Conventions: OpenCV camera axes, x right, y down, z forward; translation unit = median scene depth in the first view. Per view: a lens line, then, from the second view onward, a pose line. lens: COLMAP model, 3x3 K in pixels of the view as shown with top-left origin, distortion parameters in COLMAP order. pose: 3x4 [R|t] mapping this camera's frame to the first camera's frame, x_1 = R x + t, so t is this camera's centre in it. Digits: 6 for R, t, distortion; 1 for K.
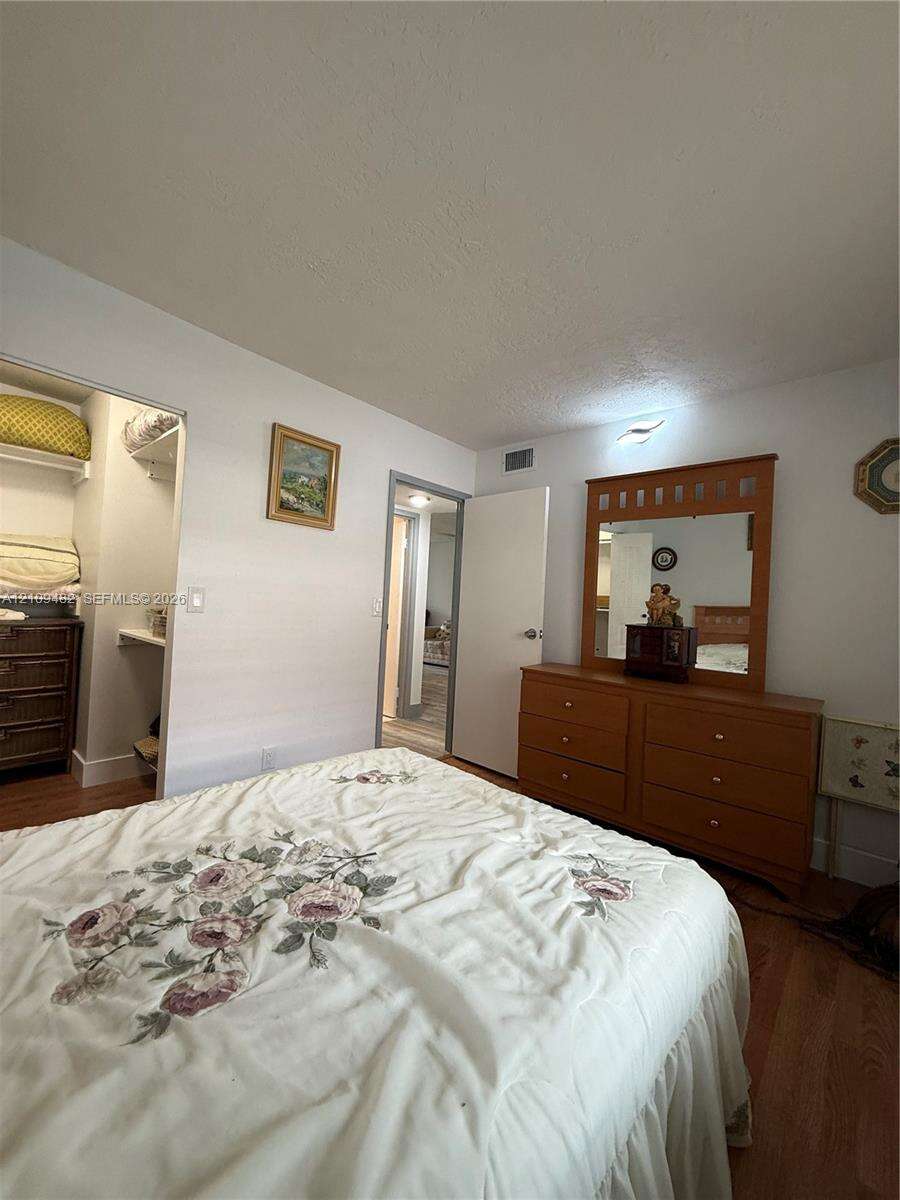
lens RADIAL K [[480.4, 0, 448.2], [0, 480.4, 597.5], [0, 0, 1]] dist [0.001077, -0.000153]
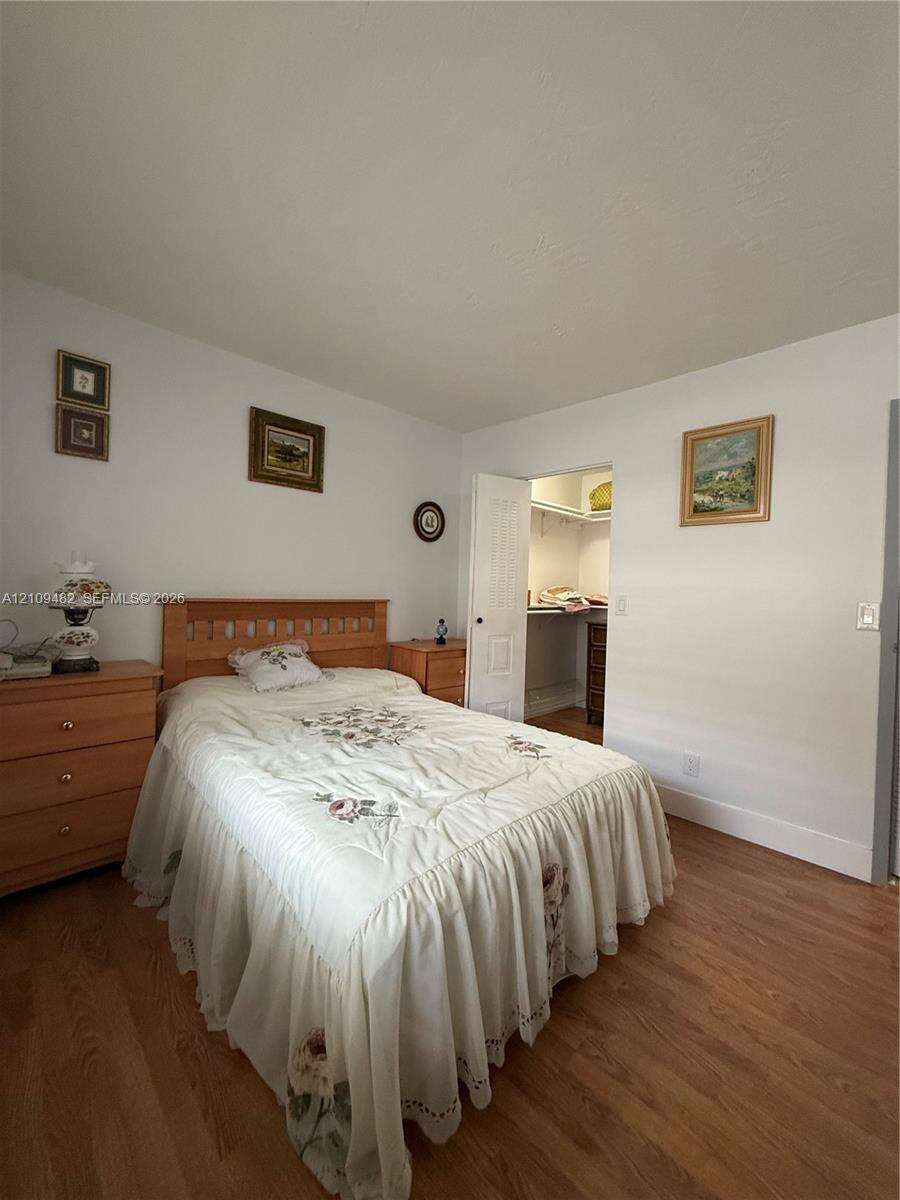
lens RADIAL K [[480.4, 0, 449.4], [0, 480.4, 596.7], [0, 0, 1]] dist [0.001077, -0.000153]
pose [[-0.070315, -0.044964, -0.996511, 1.340898], [-0.022060, 0.998809, -0.043511, 0.083362], [0.997281, 0.018924, -0.071223, 1.143210]]
